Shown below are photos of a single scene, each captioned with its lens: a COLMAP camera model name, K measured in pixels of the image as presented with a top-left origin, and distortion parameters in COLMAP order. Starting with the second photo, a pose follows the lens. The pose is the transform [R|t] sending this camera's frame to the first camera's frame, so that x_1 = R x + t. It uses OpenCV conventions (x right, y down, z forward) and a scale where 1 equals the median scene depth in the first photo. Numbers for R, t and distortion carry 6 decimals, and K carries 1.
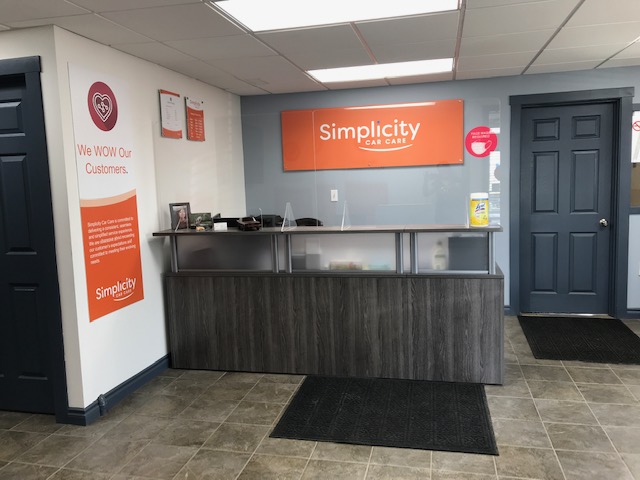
lens RADIAL K [[532.0, 0, 318.4], [0, 532.0, 234.4], [0, 0, 1]] dist [0.044144, -0.033893]
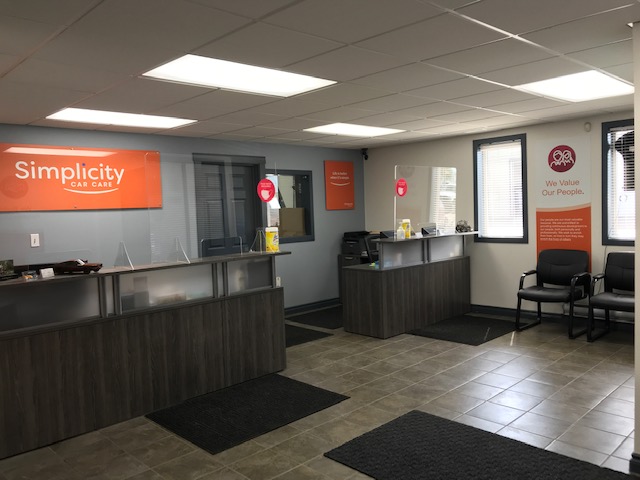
lens RADIAL K [[532.0, 0, 320.0], [0, 532.0, 242.9], [0, 0, 1]] dist [0.044144, -0.033893]
pose [[0.537532, -0.040044, 0.842292, -0.701555], [0.106856, 0.994054, -0.020933, 0.001685], [-0.836445, 0.101256, 0.538615, 0.162416]]
